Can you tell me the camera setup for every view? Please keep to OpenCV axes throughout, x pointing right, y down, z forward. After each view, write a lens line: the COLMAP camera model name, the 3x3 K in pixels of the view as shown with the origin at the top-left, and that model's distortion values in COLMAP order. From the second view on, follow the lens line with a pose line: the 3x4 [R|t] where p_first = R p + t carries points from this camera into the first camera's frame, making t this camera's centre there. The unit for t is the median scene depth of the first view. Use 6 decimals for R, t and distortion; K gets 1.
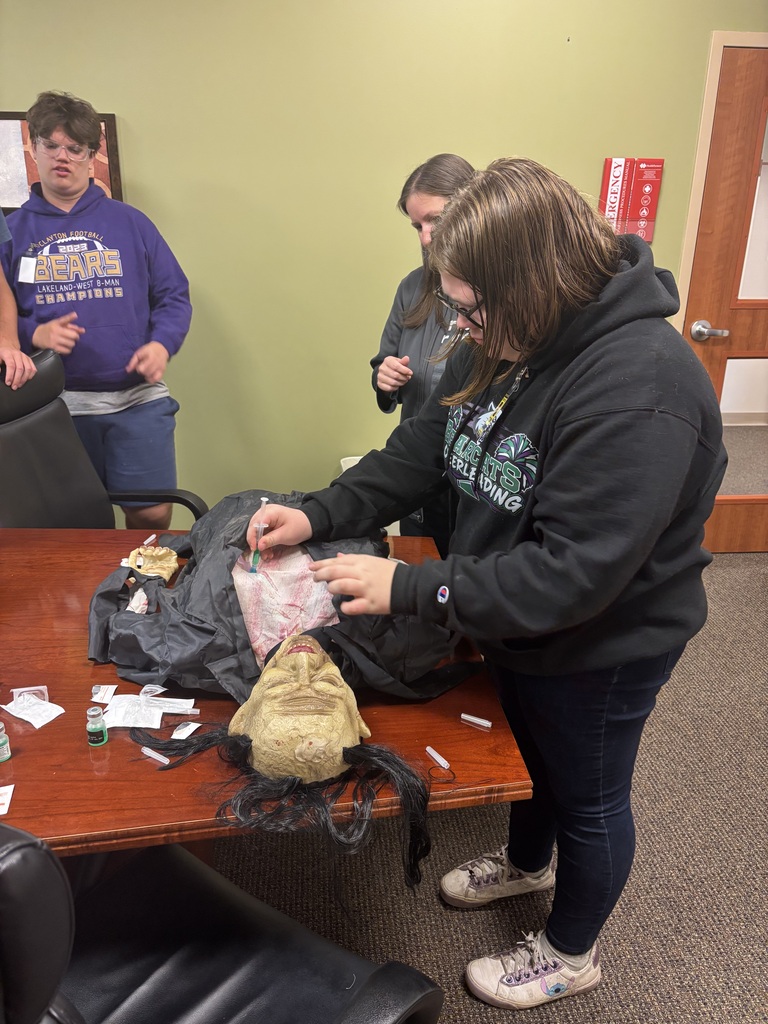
lens RADIAL K [[787.1, 0, 387.8], [0, 787.1, 514.6], [0, 0, 1]] dist [0.022083, -0.012084]
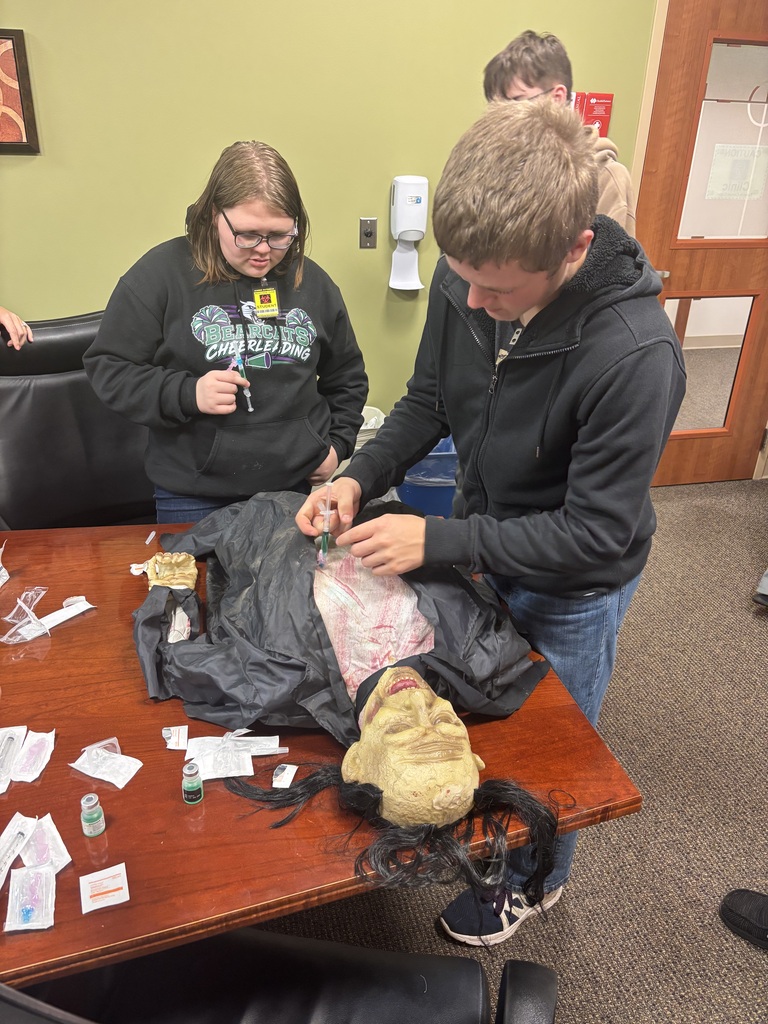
lens RADIAL K [[787.1, 0, 382.3], [0, 787.1, 511.1], [0, 0, 1]] dist [0.022083, -0.012084]
pose [[0.987906, -0.055665, 0.144714, -0.249417], [0.040651, 0.993672, 0.104709, -0.128761], [-0.149627, -0.097560, 0.983918, 0.081172]]
